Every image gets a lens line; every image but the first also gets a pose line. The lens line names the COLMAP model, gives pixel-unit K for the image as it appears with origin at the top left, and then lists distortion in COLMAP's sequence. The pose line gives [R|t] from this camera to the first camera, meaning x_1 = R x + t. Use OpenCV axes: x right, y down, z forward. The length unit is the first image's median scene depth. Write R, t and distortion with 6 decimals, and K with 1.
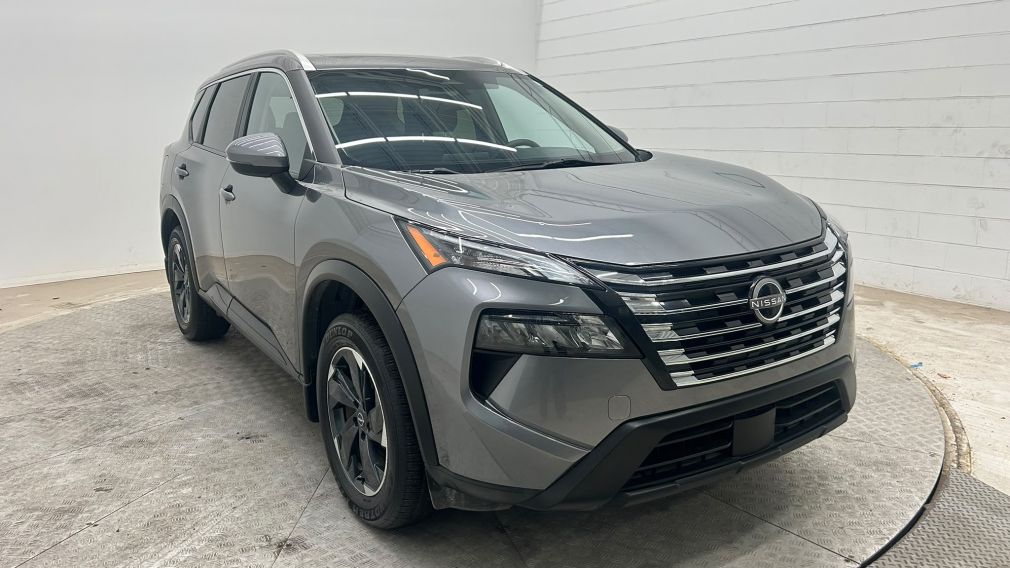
lens RADIAL K [[786.9, 0, 505.0], [0, 786.9, 284.0], [0, 0, 1]] dist [0.002768, -0.000067]
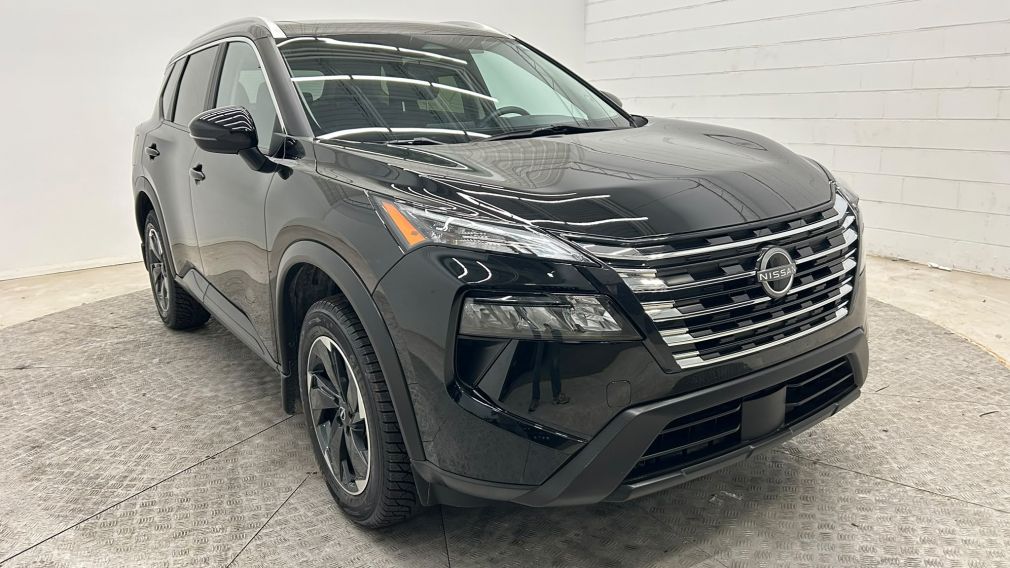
lens RADIAL K [[788.2, 0, 521.2], [0, 788.2, 285.8], [0, 0, 1]] dist [0.000868, -0.001631]
pose [[0.999332, -0.029211, 0.021945, 0.013505], [0.028450, 0.999010, 0.034200, -0.003059], [-0.022922, -0.033553, 0.999174, 0.080868]]
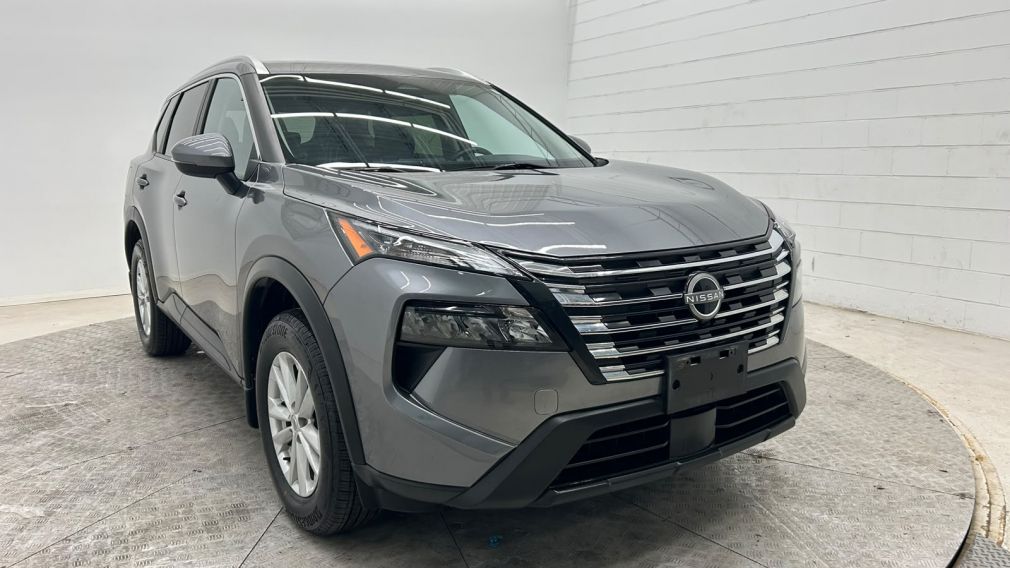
lens RADIAL K [[786.9, 0, 505.0], [0, 786.9, 284.0], [0, 0, 1]] dist [0.002768, -0.000067]
pose [[0.999942, 0.005583, 0.009190, 0.075173], [-0.005237, 0.999294, -0.037207, 0.042865], [-0.009392, 0.037157, 0.999265, 0.023412]]
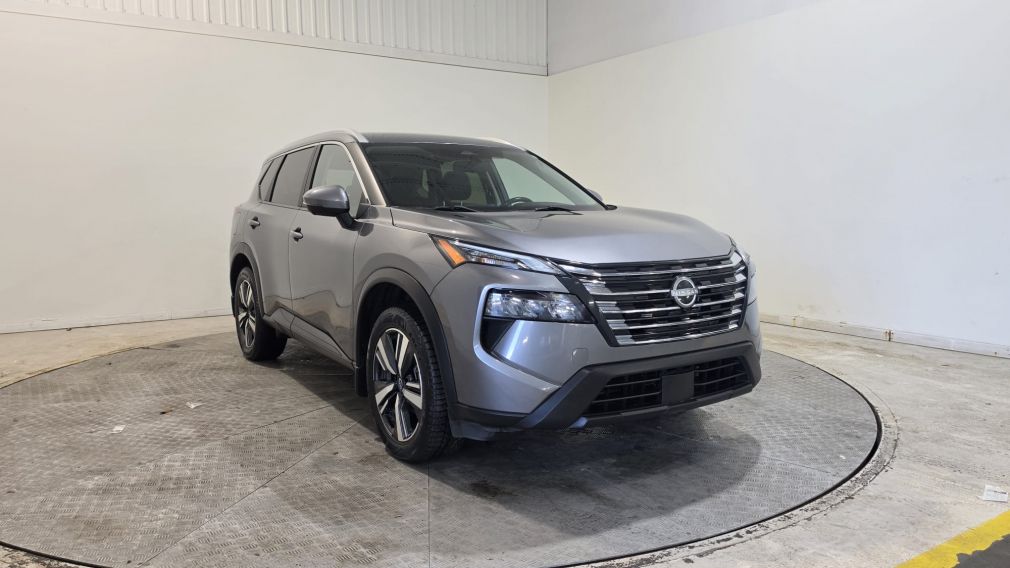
lens RADIAL K [[728.0, 0, 505.0], [0, 728.0, 284.0], [0, 0, 1]] dist [0.006642, 0.000677]
pose [[0.999926, 0.010945, -0.005377, 0.008042], [-0.011419, 0.995120, -0.098011, 0.139433], [0.004278, 0.098065, 0.995171, -0.338698]]
